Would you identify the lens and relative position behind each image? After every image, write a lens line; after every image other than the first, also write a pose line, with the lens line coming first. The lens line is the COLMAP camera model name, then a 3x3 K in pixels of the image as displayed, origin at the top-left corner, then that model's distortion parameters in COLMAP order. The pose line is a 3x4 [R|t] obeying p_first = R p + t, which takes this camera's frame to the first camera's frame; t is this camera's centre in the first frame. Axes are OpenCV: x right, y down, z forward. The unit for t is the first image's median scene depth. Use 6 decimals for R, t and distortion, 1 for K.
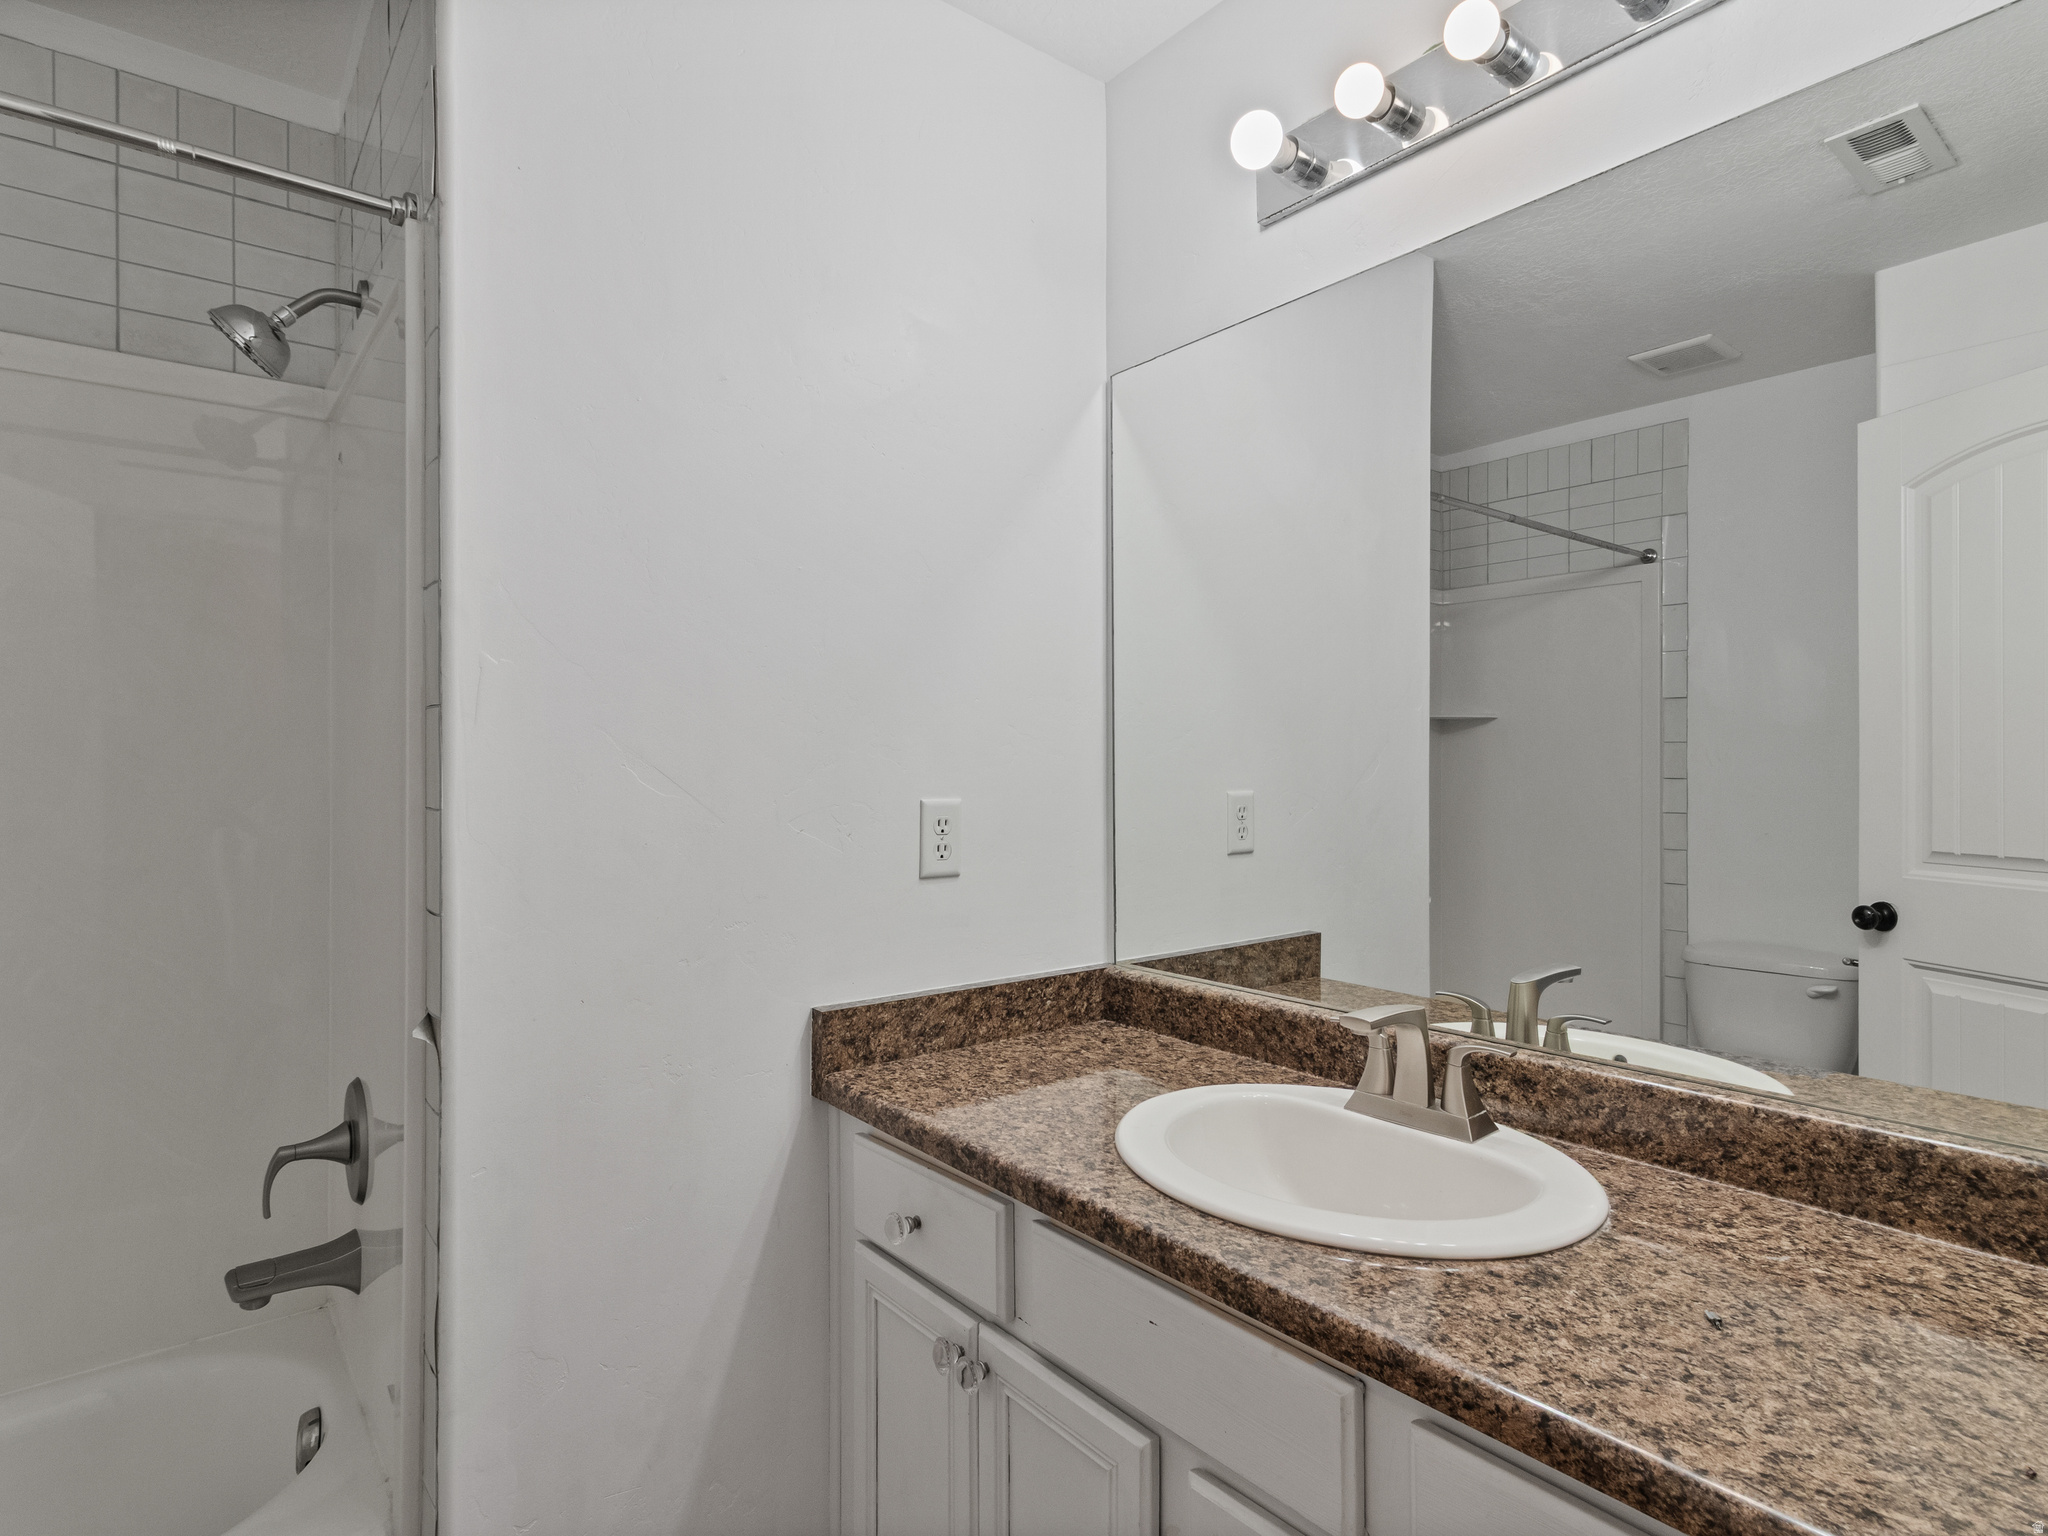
lens RADIAL K [[1095.9, 0, 1024.0], [0, 1095.9, 768.0], [0, 0, 1]] dist [-0.001947, -0.000281]
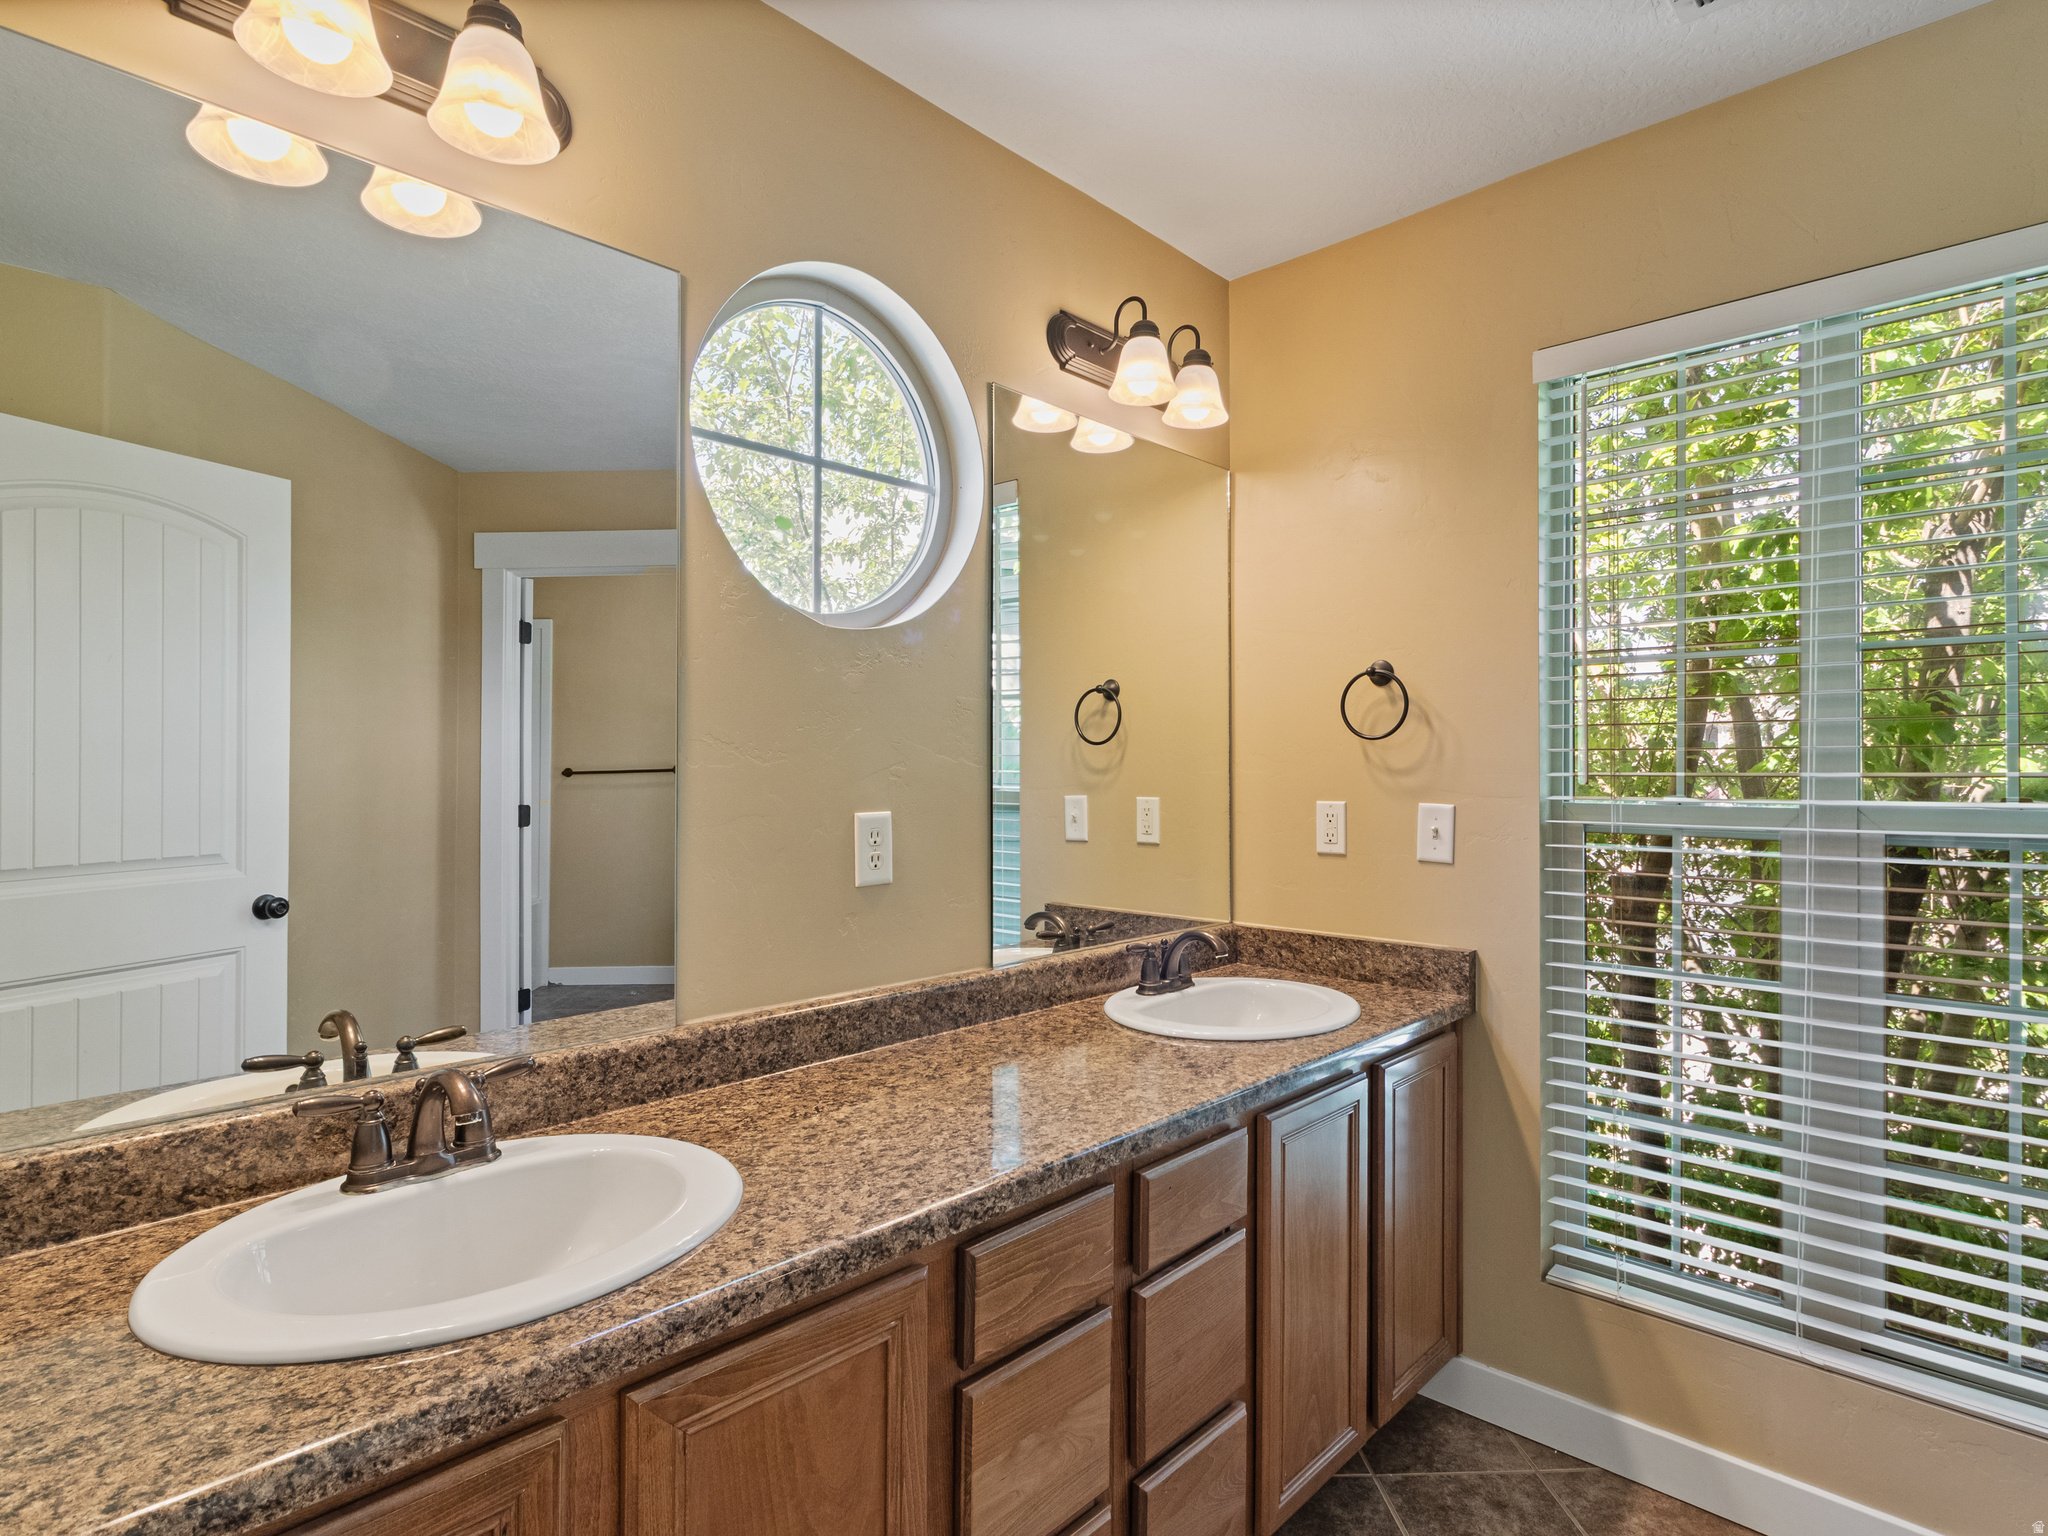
lens RADIAL K [[1095.9, 0, 1024.0], [0, 1095.9, 768.0], [0, 0, 1]] dist [-0.001947, -0.000281]
pose [[-0.152727, -0.000704, 0.988268, -0.901759], [-0.007605, 0.999971, -0.000463, -0.046006], [-0.988239, -0.007586, -0.152728, 0.878543]]
